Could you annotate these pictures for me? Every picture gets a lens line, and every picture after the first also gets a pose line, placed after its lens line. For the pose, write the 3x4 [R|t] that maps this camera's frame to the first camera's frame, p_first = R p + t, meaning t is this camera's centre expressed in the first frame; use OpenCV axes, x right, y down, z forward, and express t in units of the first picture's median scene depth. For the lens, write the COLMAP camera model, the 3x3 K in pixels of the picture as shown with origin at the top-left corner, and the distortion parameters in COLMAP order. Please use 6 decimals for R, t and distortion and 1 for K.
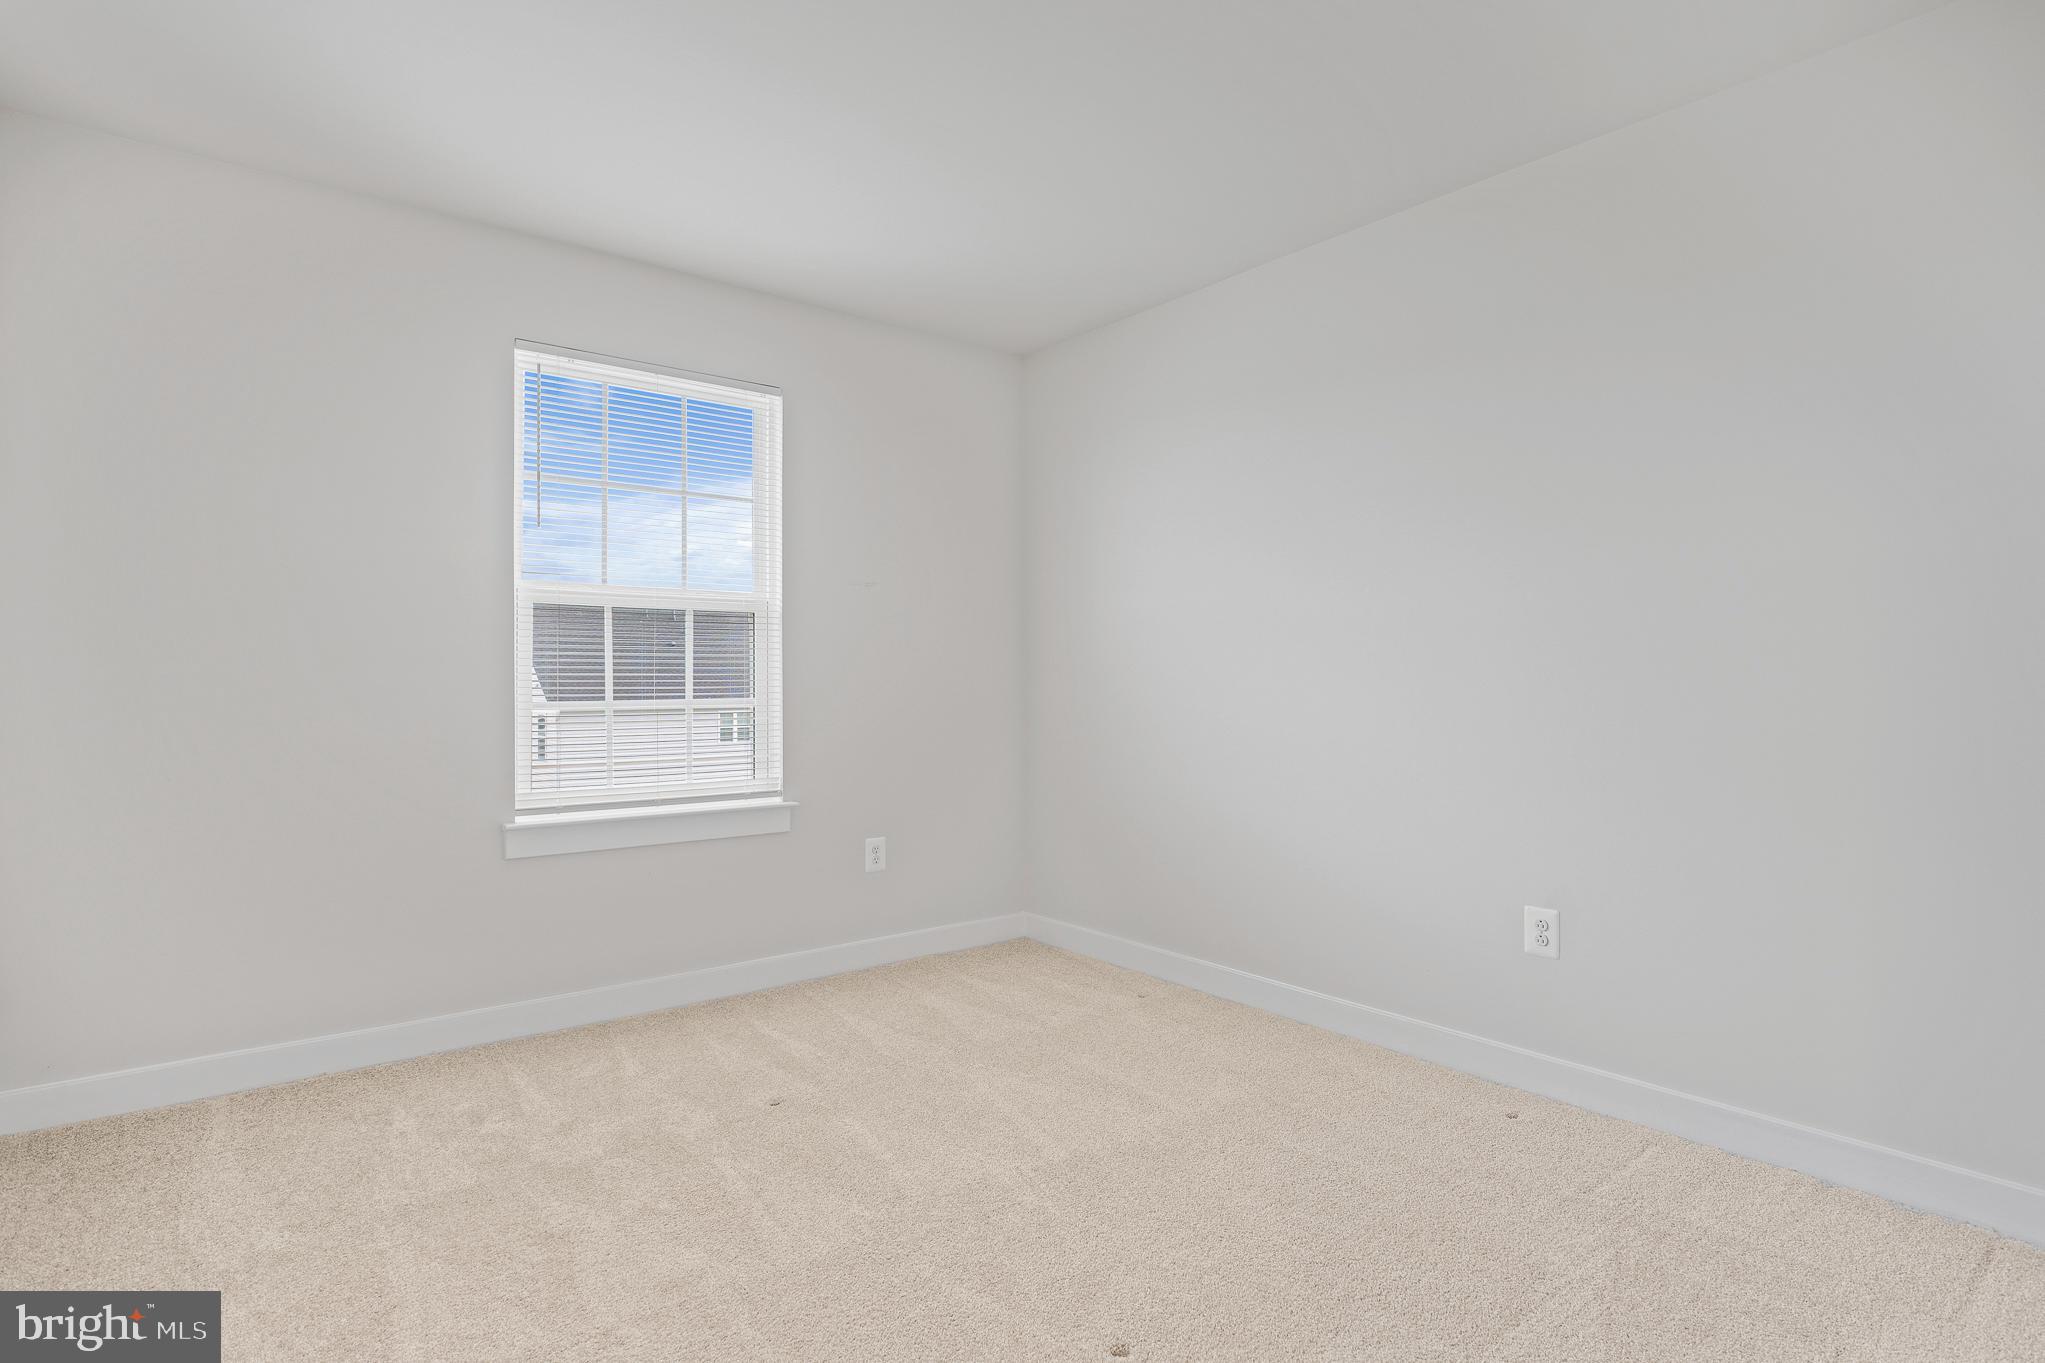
lens RADIAL K [[876.7, 0, 1019.4], [0, 876.7, 668.7], [0, 0, 1]] dist [-0.001108, -0.000215]
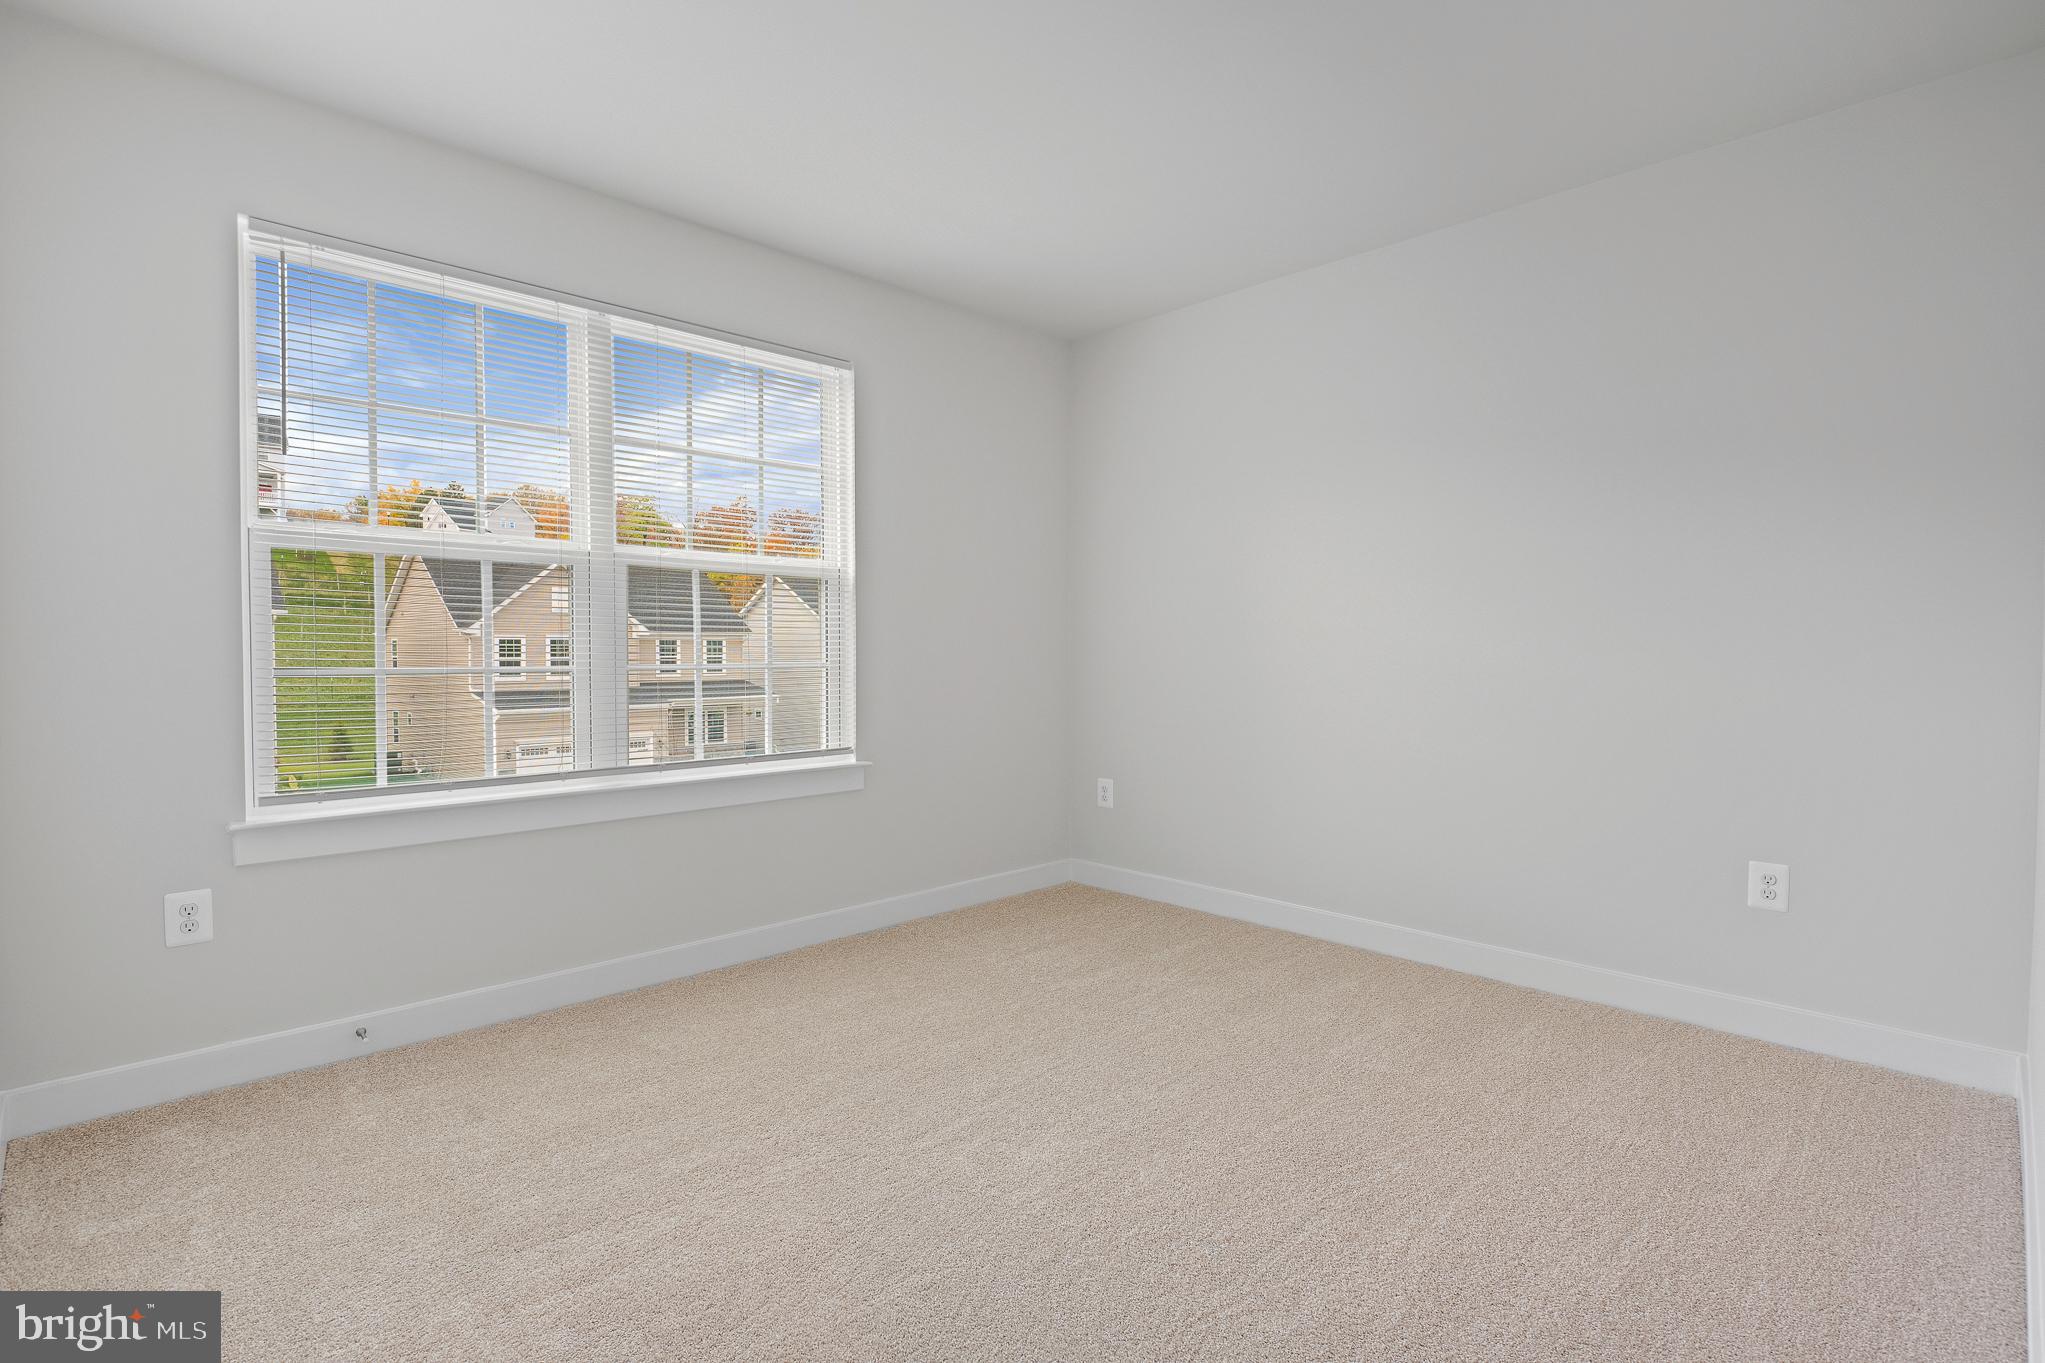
lens RADIAL K [[1001.9, 0, 1017.5], [0, 1001.9, 655.0], [0, 0, 1]] dist [-0.002721, -0.000520]
pose [[0.983880, -0.002308, 0.178814, -0.260279], [-0.002002, 0.999712, 0.023920, -0.003003], [-0.178818, -0.023892, 0.983592, -0.183839]]
